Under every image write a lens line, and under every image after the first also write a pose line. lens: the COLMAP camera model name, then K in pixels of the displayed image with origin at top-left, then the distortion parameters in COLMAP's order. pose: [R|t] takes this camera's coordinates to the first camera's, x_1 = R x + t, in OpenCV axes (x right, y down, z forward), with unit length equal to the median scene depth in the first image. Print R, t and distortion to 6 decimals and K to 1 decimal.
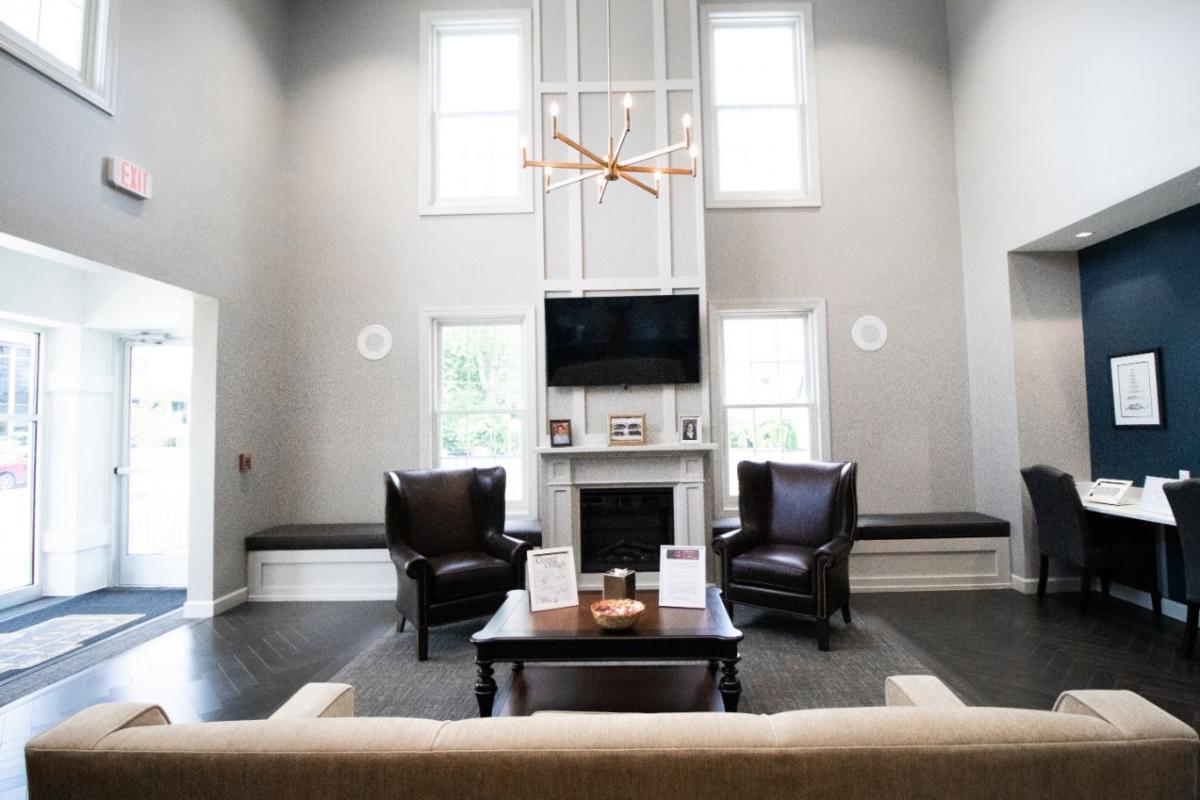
lens RADIAL K [[580.8, 0, 617.4], [0, 580.8, 396.6], [0, 0, 1]] dist [-0.000441, -0.017357]
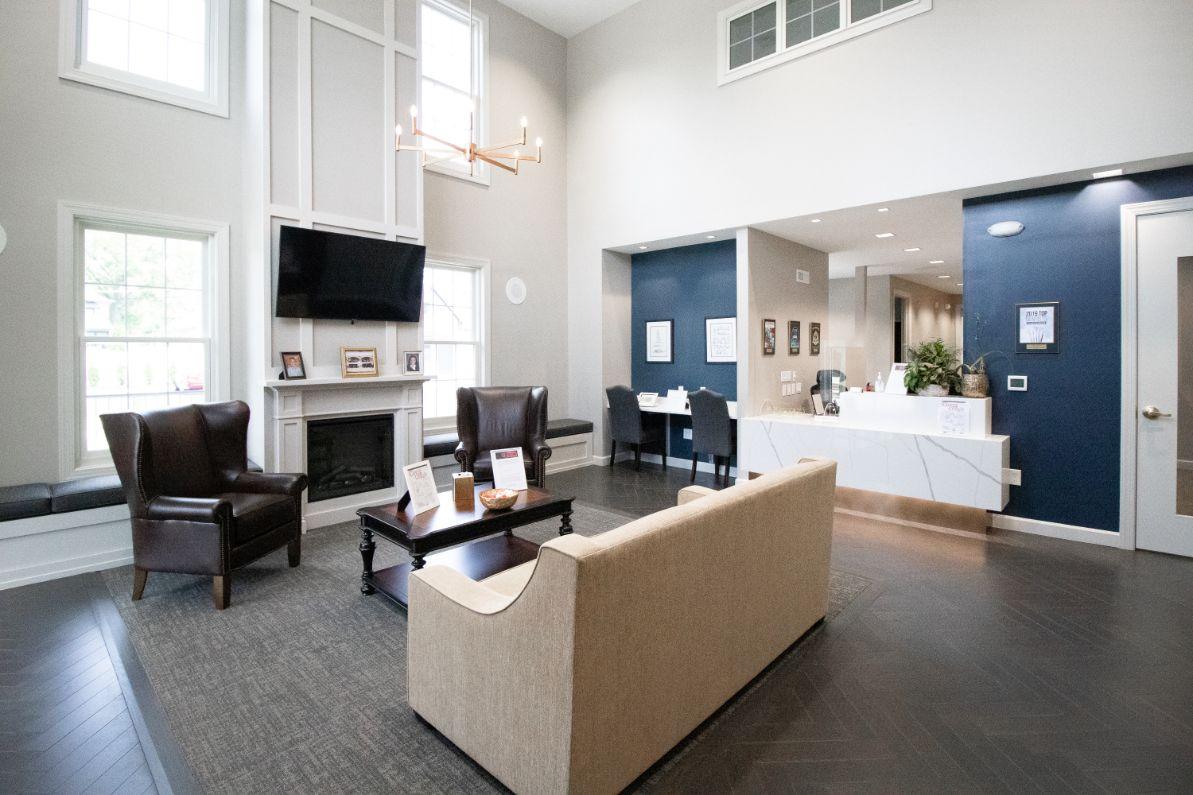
lens RADIAL K [[568.6, 0, 594.1], [0, 568.6, 359.7], [0, 0, 1]] dist [-0.000152, -0.015714]
pose [[0.673430, 0.008097, 0.739206, -0.465943], [-0.049110, 0.998221, 0.033805, -0.004689], [-0.737618, -0.059068, 0.672630, -0.025626]]
